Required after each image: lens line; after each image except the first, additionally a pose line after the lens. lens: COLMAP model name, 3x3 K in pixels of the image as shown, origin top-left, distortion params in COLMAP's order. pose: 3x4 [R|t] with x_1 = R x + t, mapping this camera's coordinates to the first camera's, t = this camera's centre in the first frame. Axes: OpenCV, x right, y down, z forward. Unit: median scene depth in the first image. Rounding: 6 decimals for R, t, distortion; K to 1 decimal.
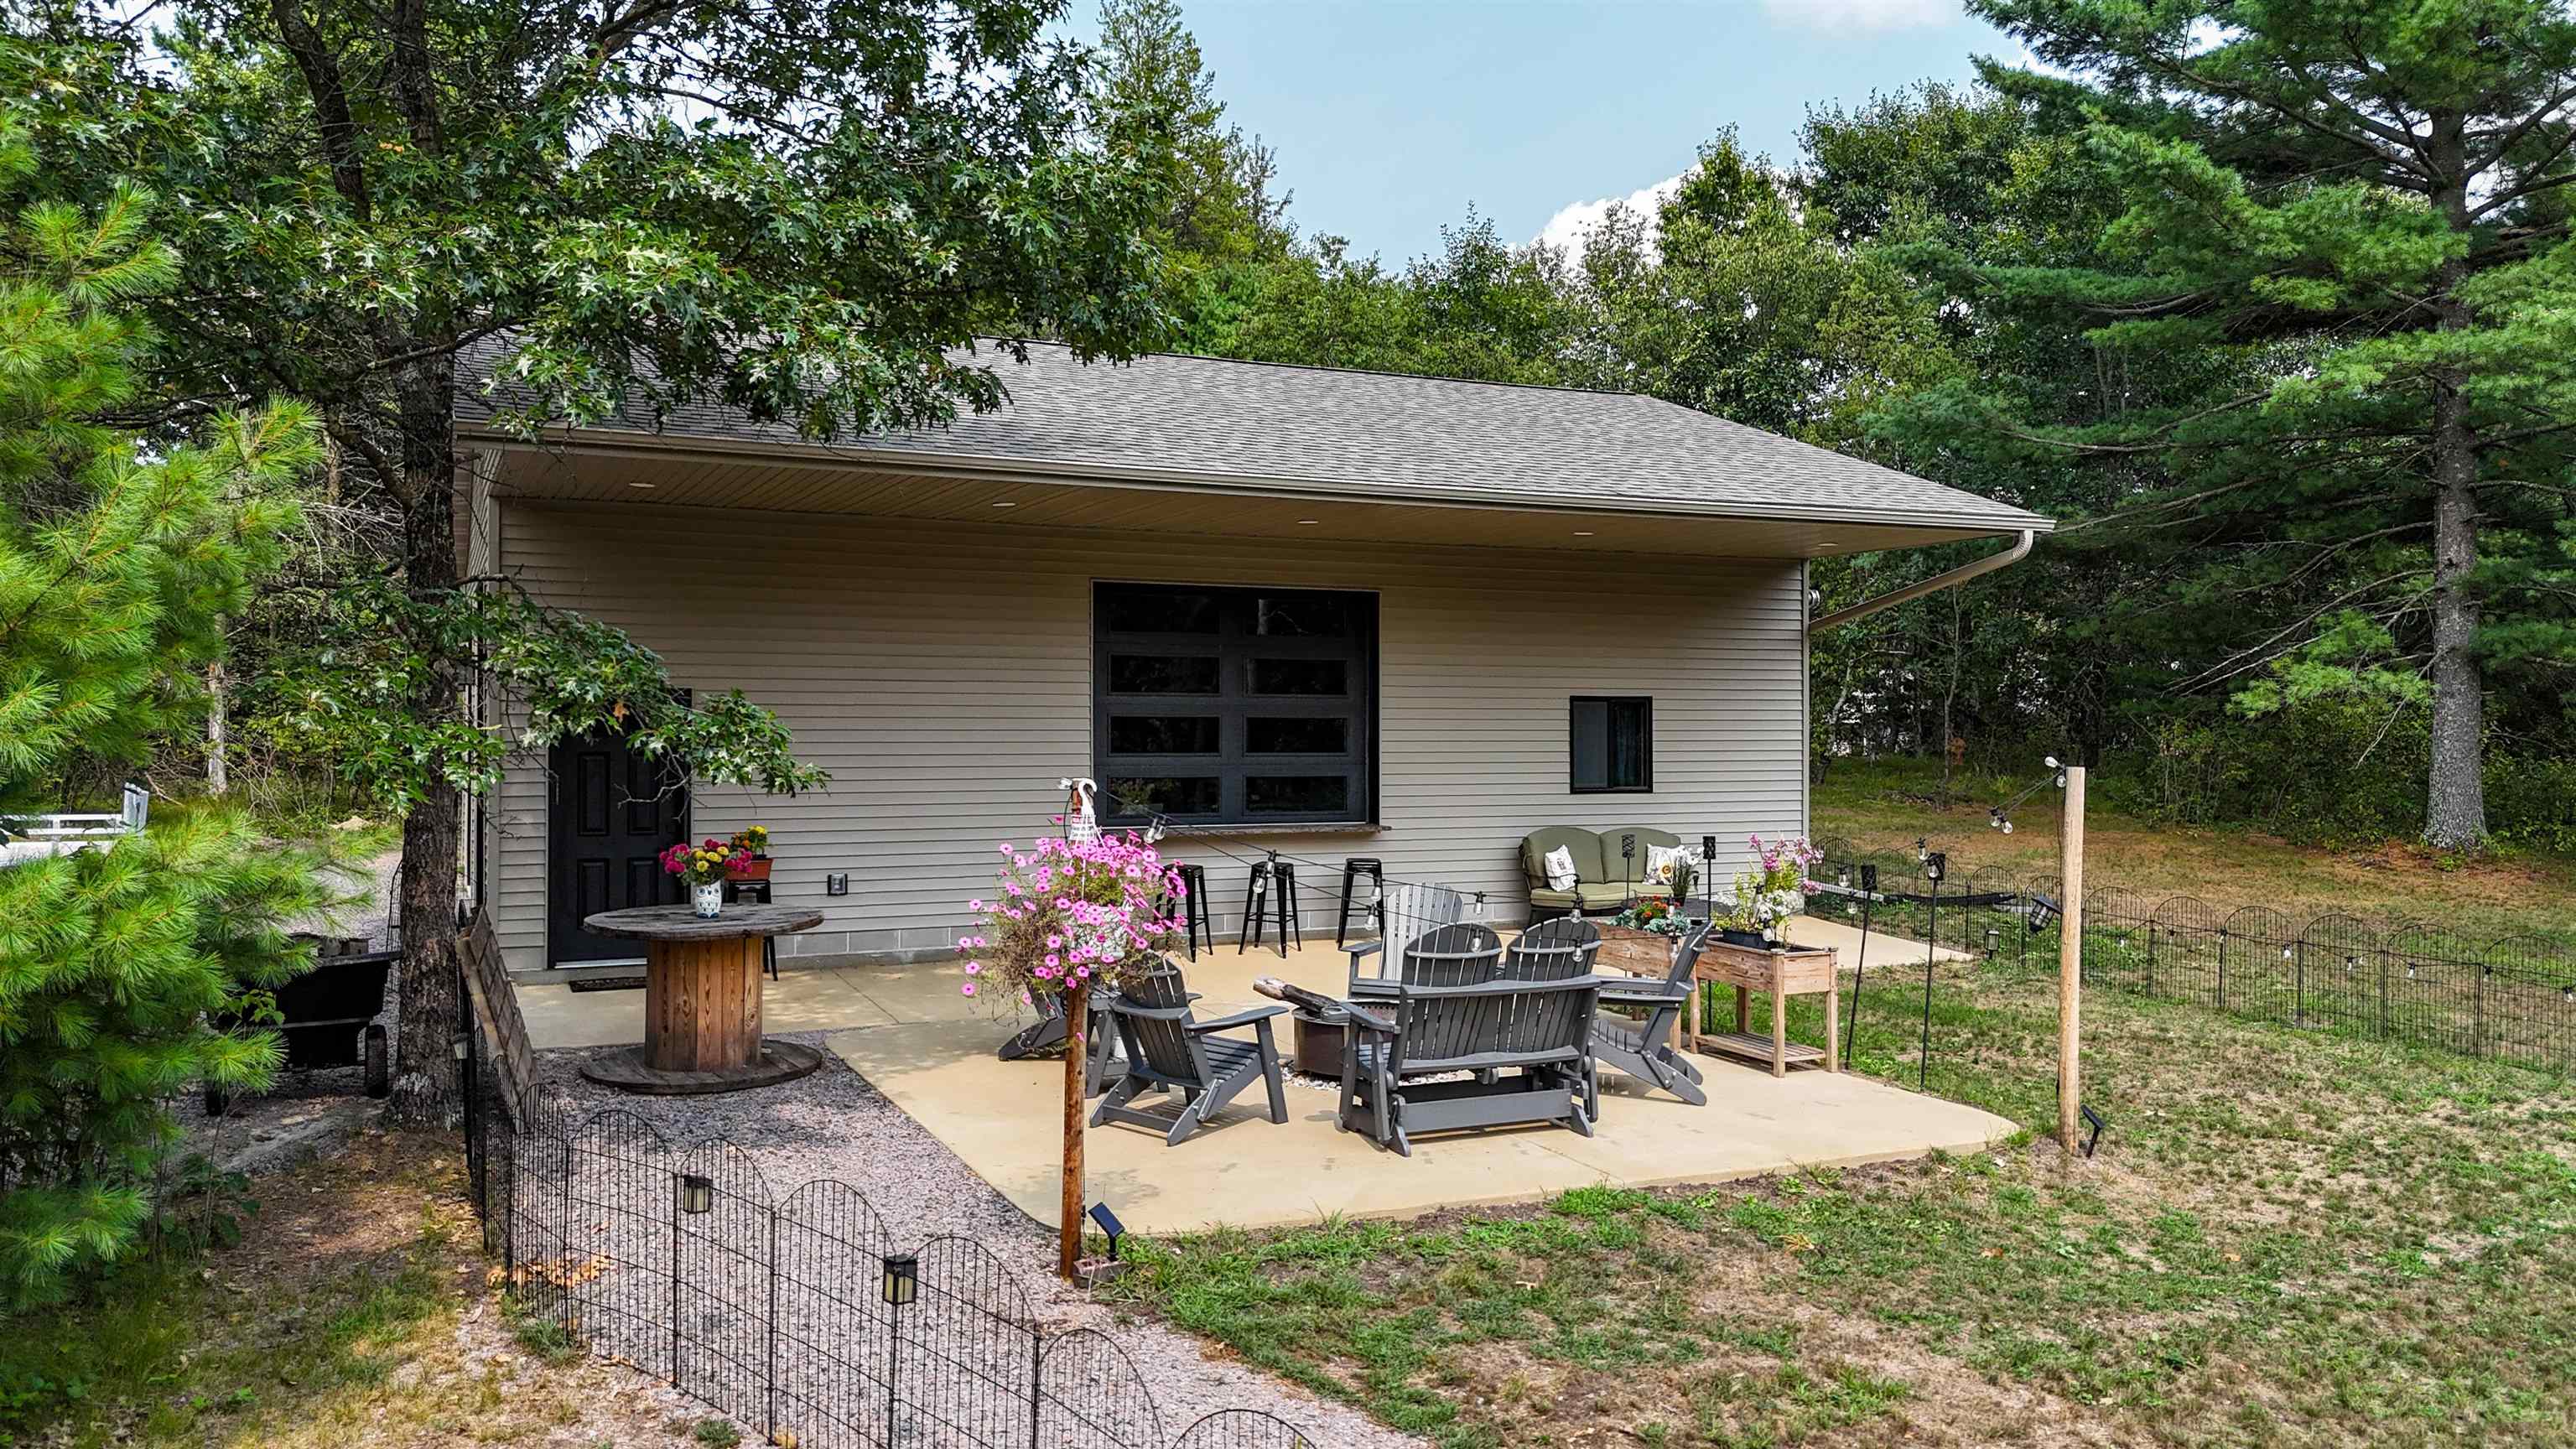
lens RADIAL K [[1885.4, 0, 1288.3], [0, 1885.4, 720.7], [0, 0, 1]] dist [0.004502, -0.010557]
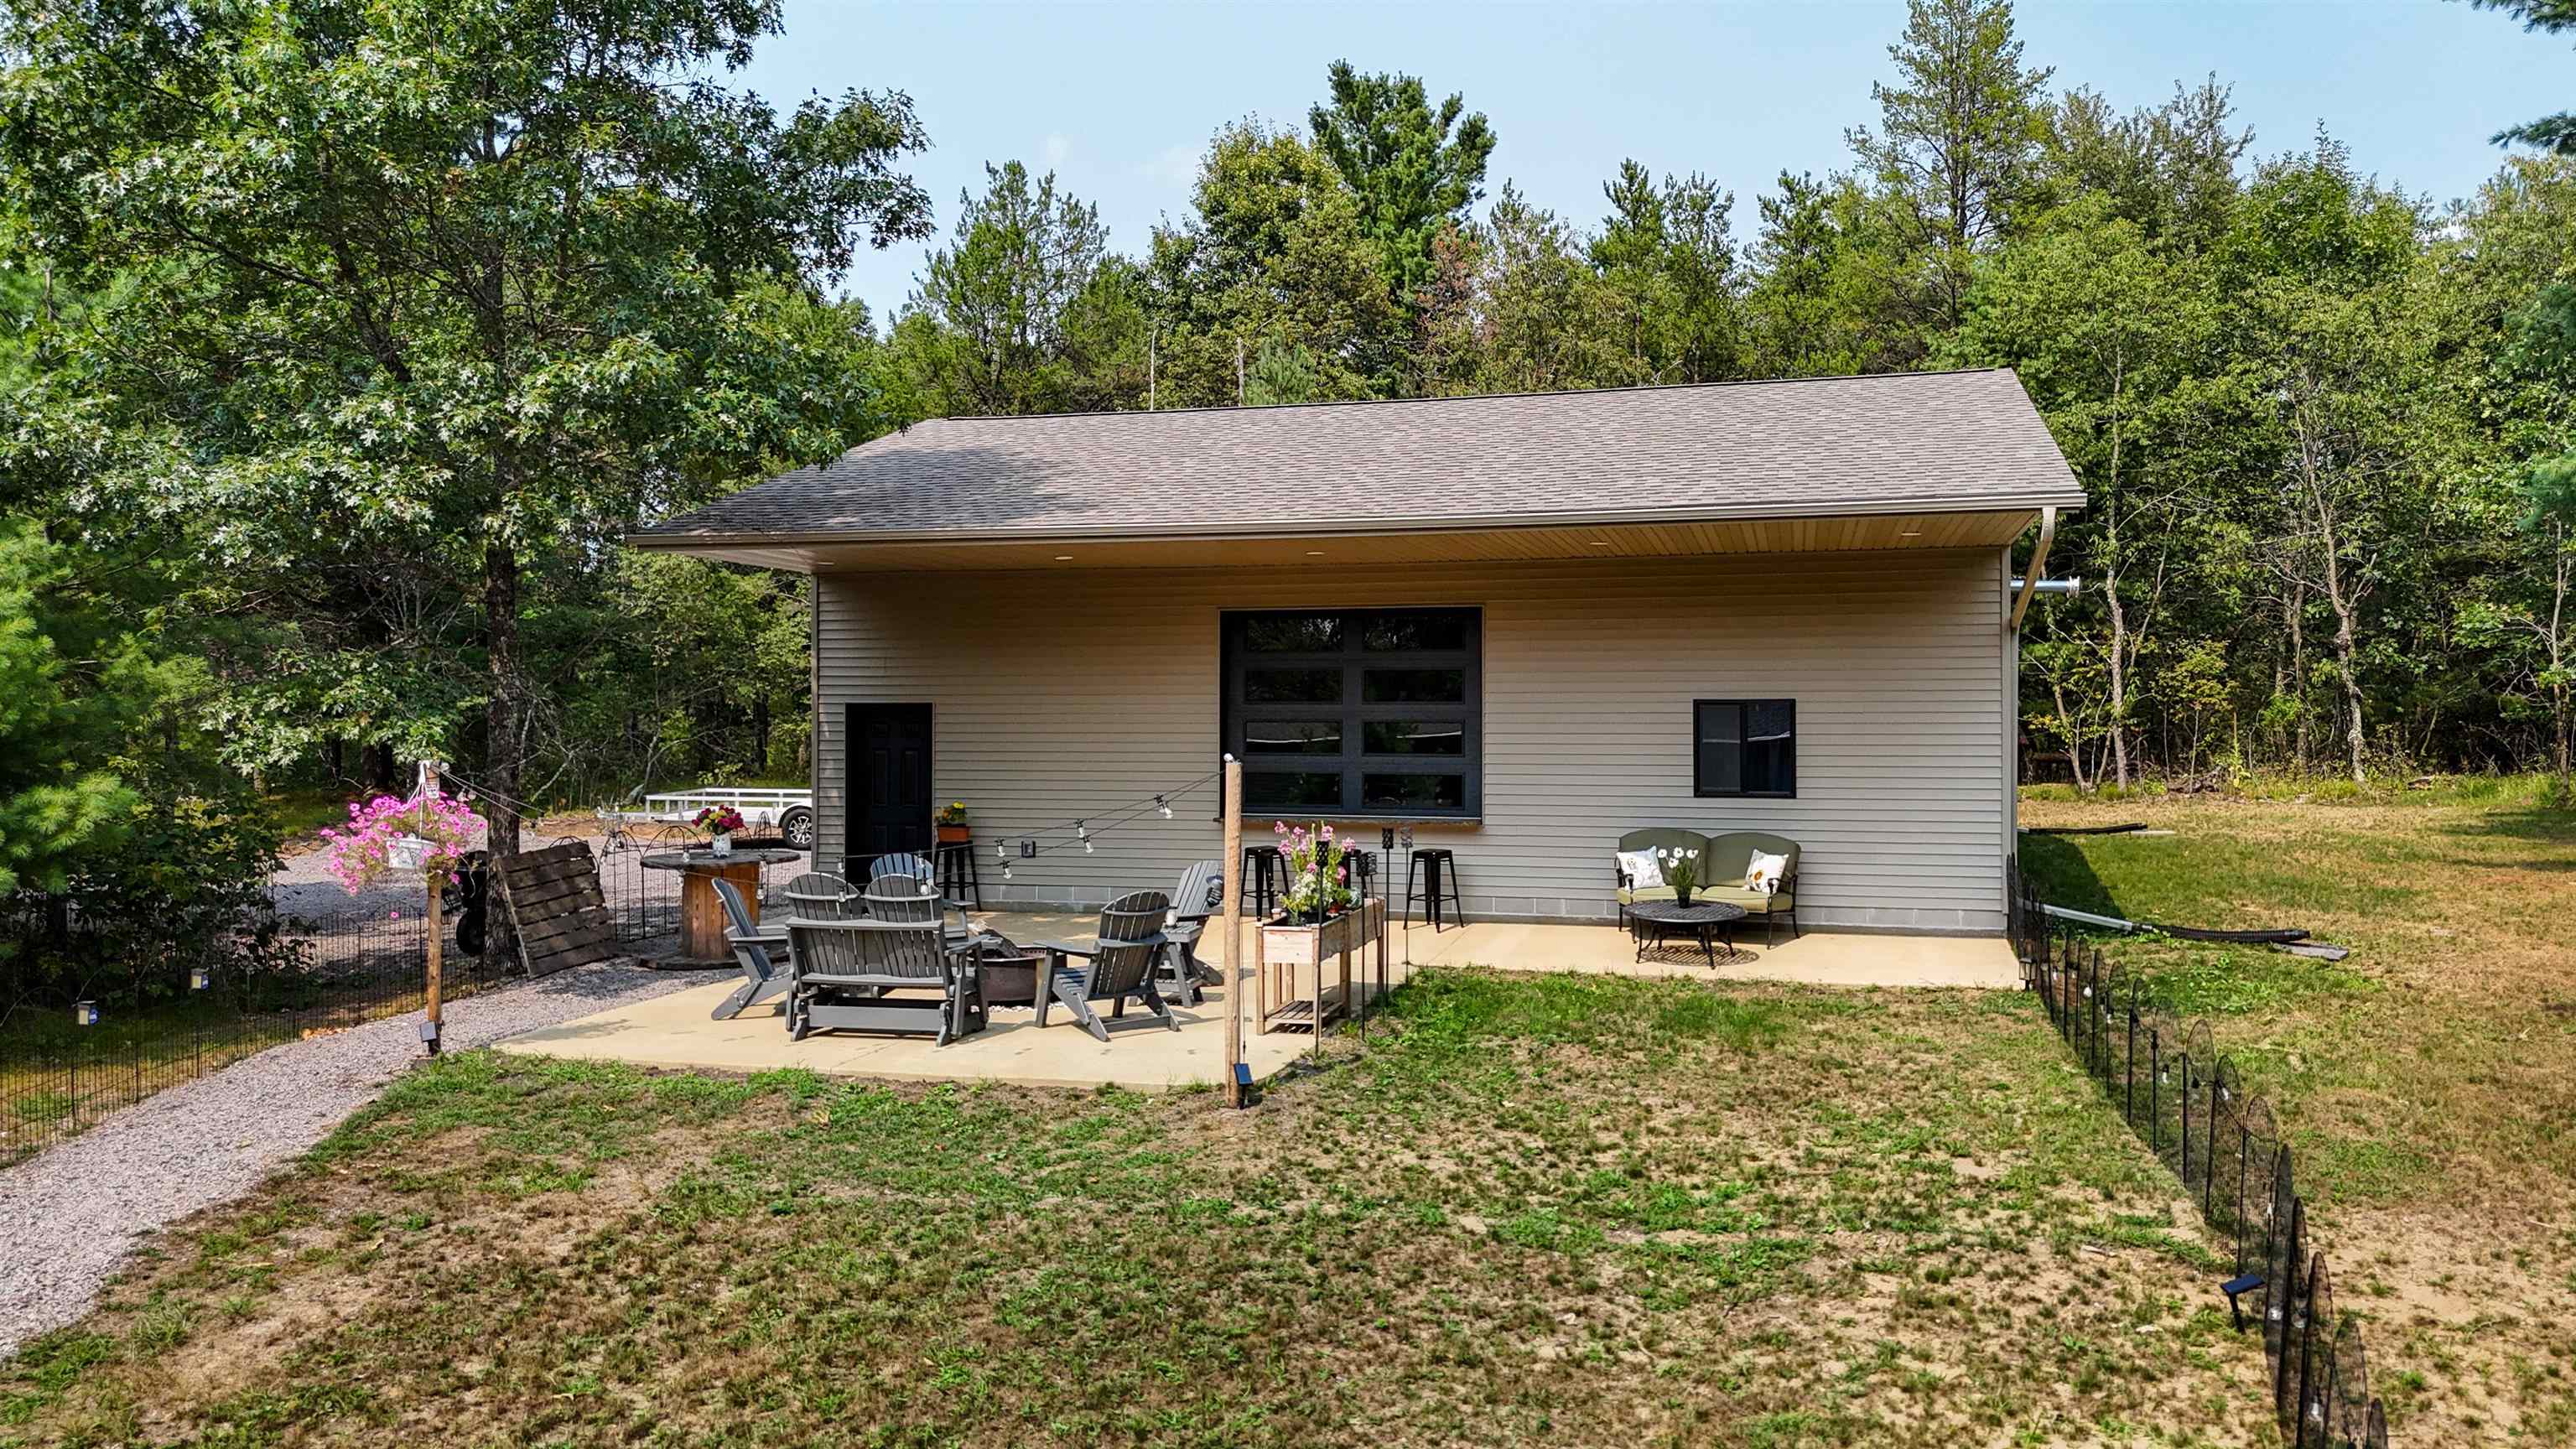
lens RADIAL K [[1885.4, 0, 1288.9], [0, 1885.4, 727.2], [0, 0, 1]] dist [0.004502, -0.010557]
pose [[0.755874, -0.002125, -0.654714, 0.685766], [0.001753, 0.999998, -0.001221, 0.002642], [0.654715, -0.000224, 0.755876, 0.106551]]
